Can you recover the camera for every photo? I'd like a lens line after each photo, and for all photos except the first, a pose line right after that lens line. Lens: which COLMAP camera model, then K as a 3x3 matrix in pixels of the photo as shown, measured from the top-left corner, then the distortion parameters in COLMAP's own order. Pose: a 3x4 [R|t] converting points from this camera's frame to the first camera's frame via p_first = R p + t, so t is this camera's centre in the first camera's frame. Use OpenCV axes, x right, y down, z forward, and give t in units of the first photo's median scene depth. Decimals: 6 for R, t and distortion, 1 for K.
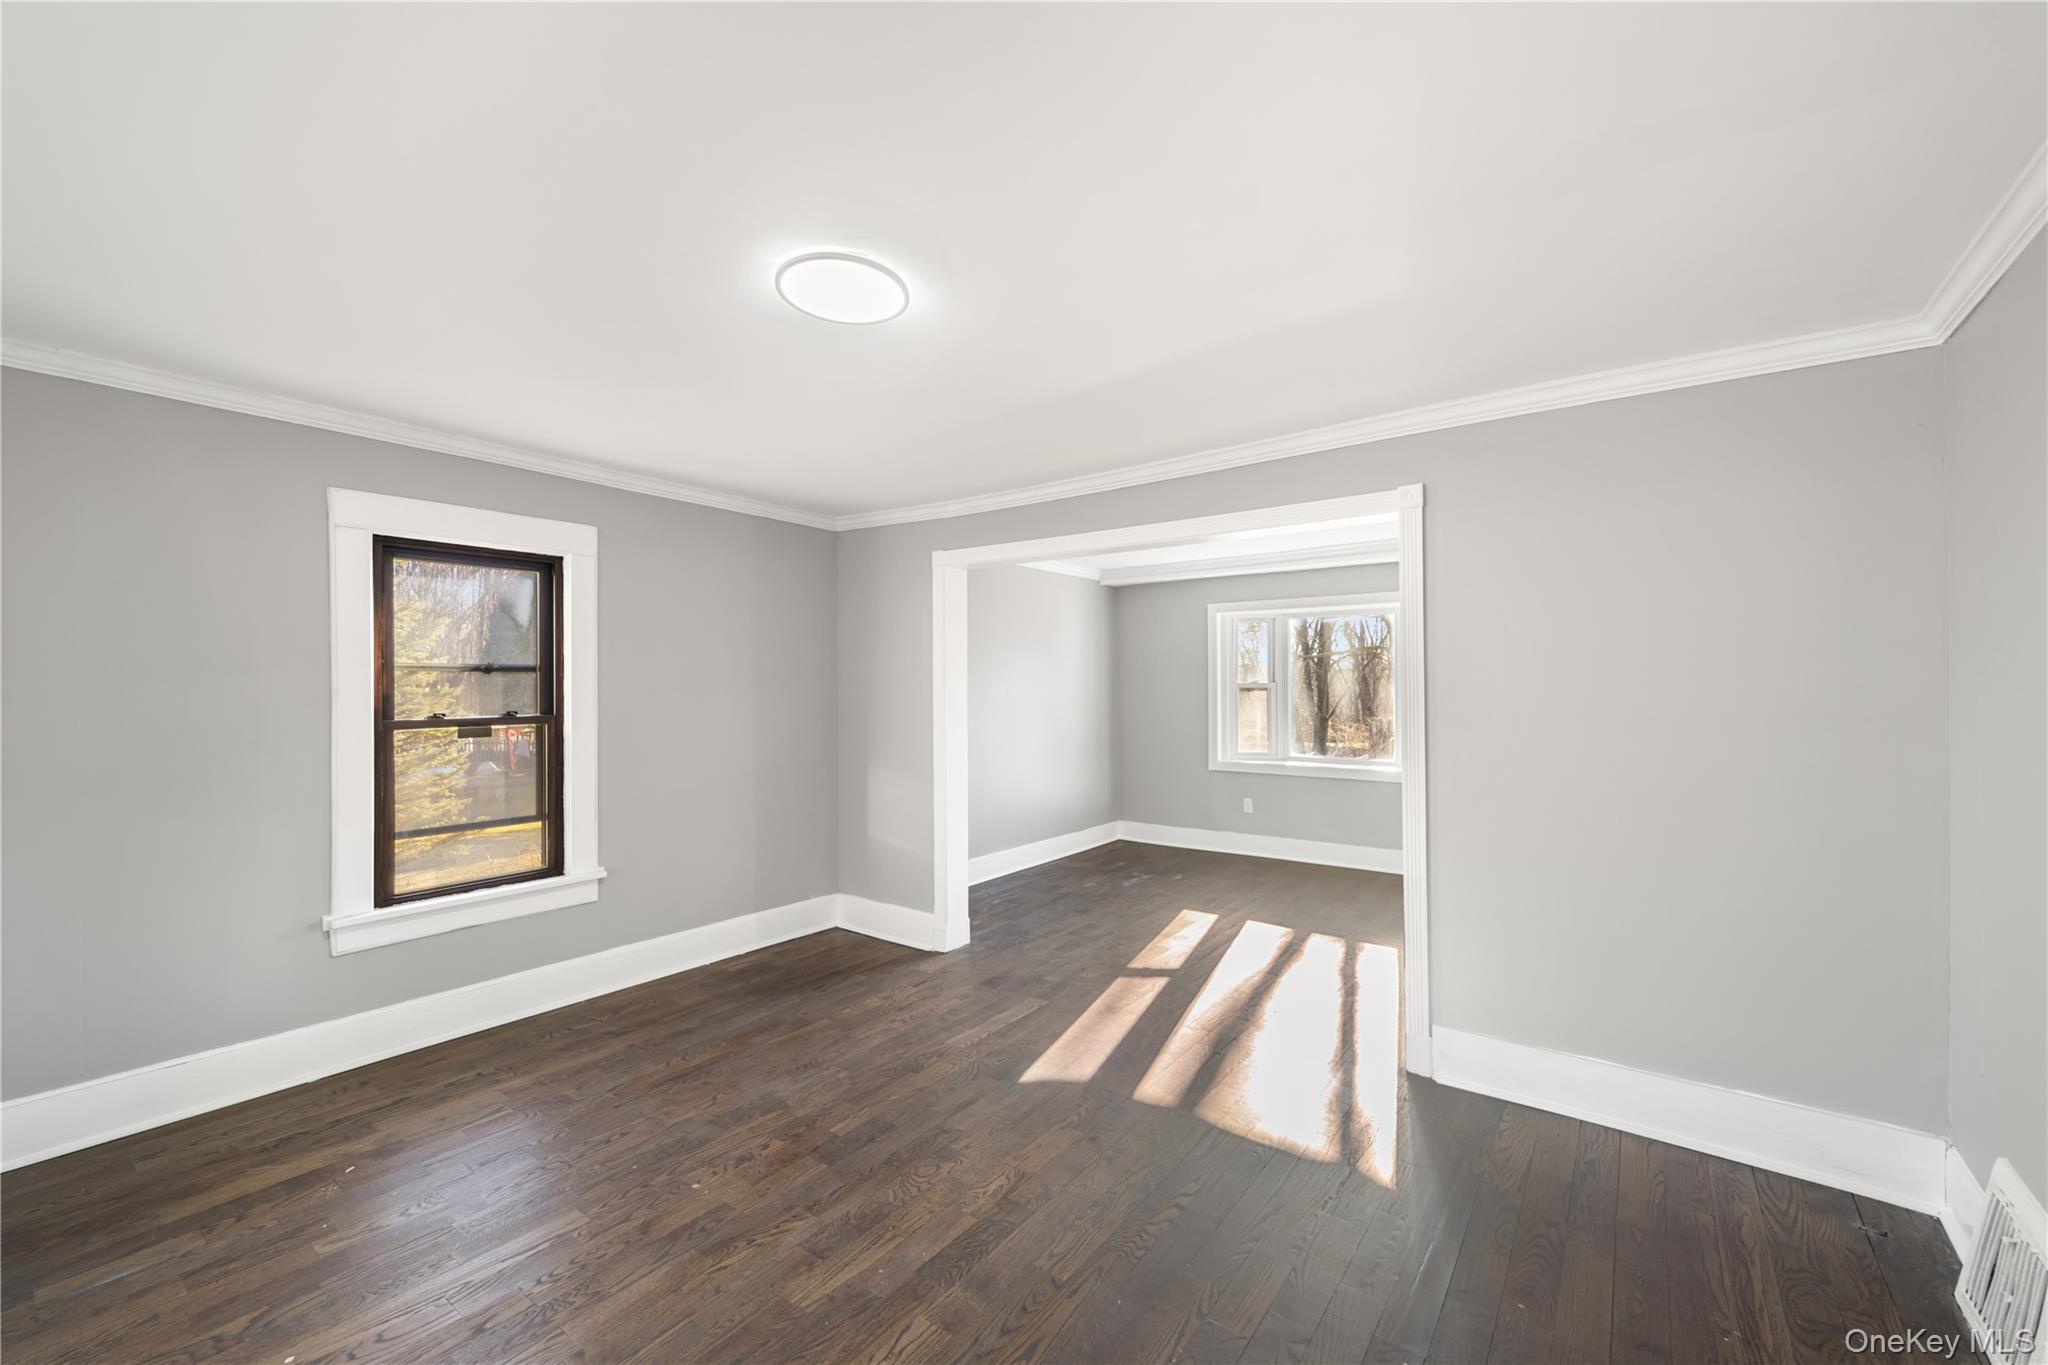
lens RADIAL K [[809.9, 0, 1024.0], [0, 809.9, 682.5], [0, 0, 1]] dist [0.014925, -0.000127]
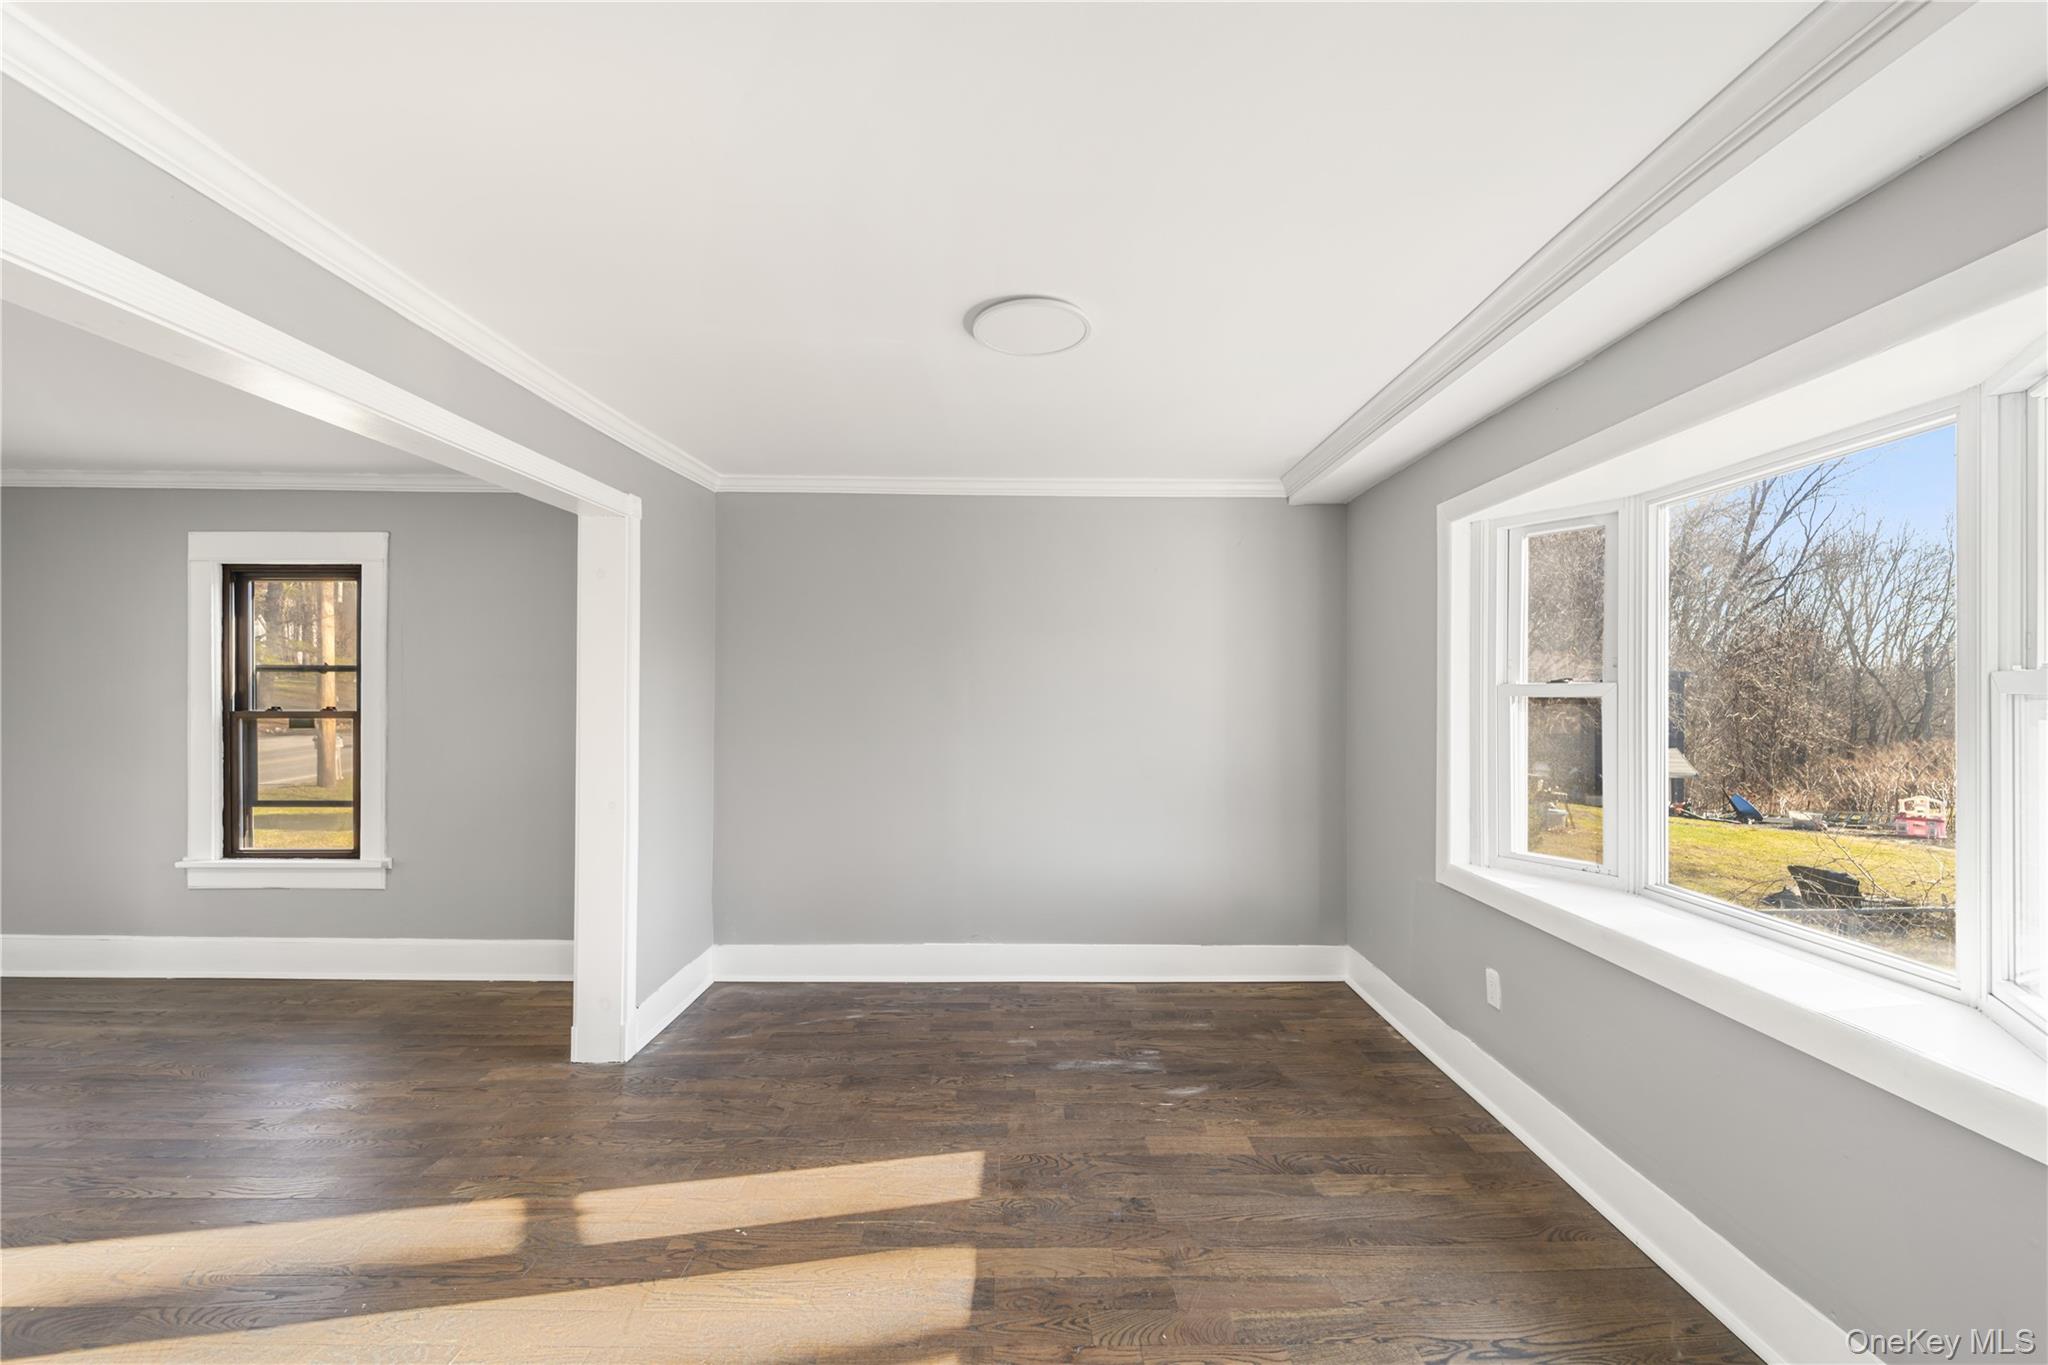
lens RADIAL K [[824.6, 0, 1030.9], [0, 824.6, 689.1], [0, 0, 1]] dist [0.025006, -0.015202]
pose [[0.610892, 0.013651, -0.791596, 0.866062], [-0.001236, 0.999867, 0.016289, -0.008703], [0.791713, -0.008973, 0.610827, 1.048741]]
